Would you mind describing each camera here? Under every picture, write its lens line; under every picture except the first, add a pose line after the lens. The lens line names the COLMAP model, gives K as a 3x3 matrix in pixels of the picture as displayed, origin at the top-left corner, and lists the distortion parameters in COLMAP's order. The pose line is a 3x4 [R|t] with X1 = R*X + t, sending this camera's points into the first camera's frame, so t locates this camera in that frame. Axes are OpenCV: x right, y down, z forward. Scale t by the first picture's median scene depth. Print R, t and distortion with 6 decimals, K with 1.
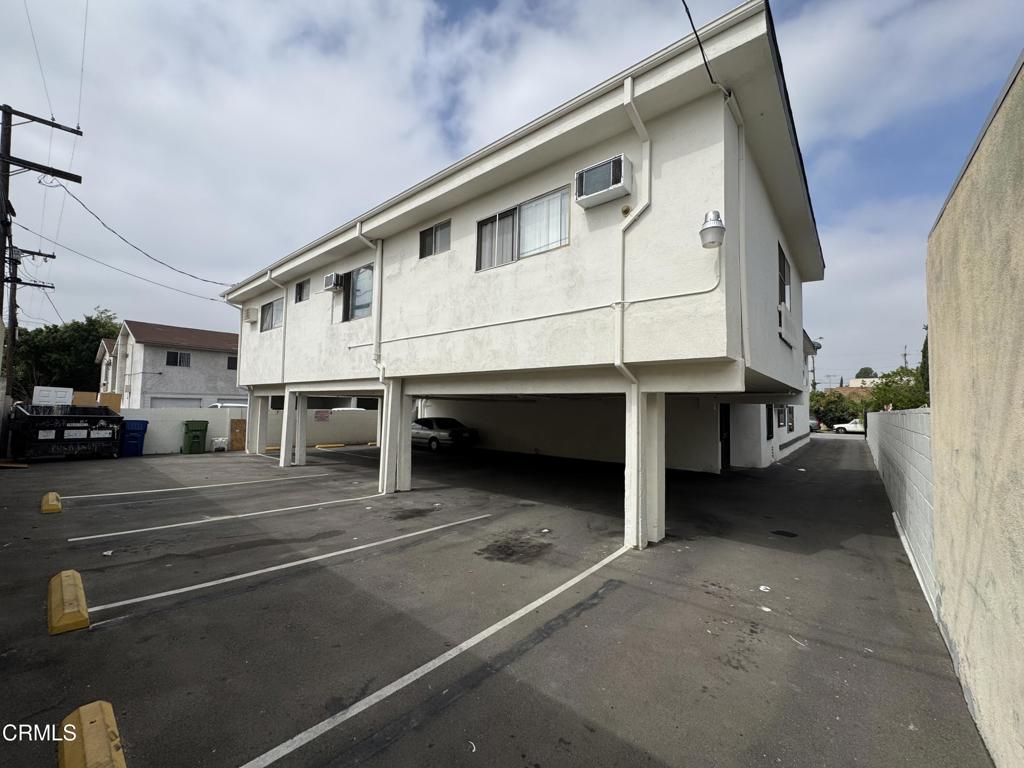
lens RADIAL K [[408.7, 0, 542.3], [0, 408.7, 385.3], [0, 0, 1]] dist [0.000258, 0.000001]
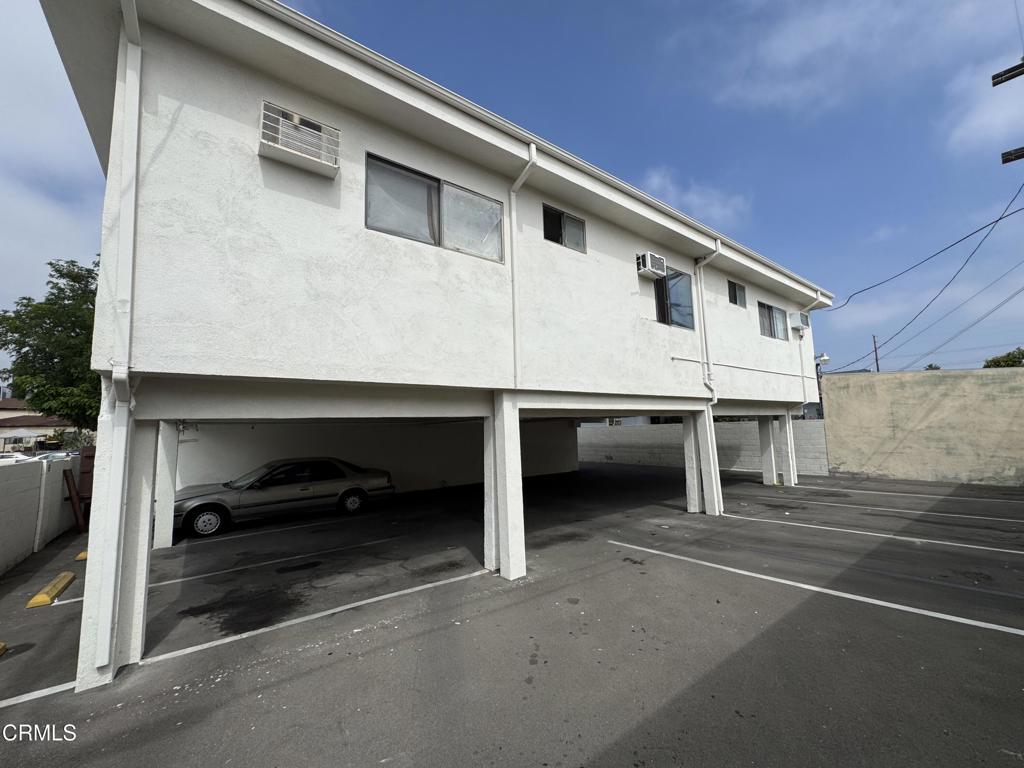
lens RADIAL K [[408.7, 0, 542.3], [0, 408.7, 385.3], [0, 0, 1]] dist [0.000258, 0.000001]
pose [[0.219506, 0.072719, 0.972897, -0.770163], [-0.026097, 0.997299, -0.068654, 0.015257], [-0.975262, -0.010320, 0.220810, 0.620459]]
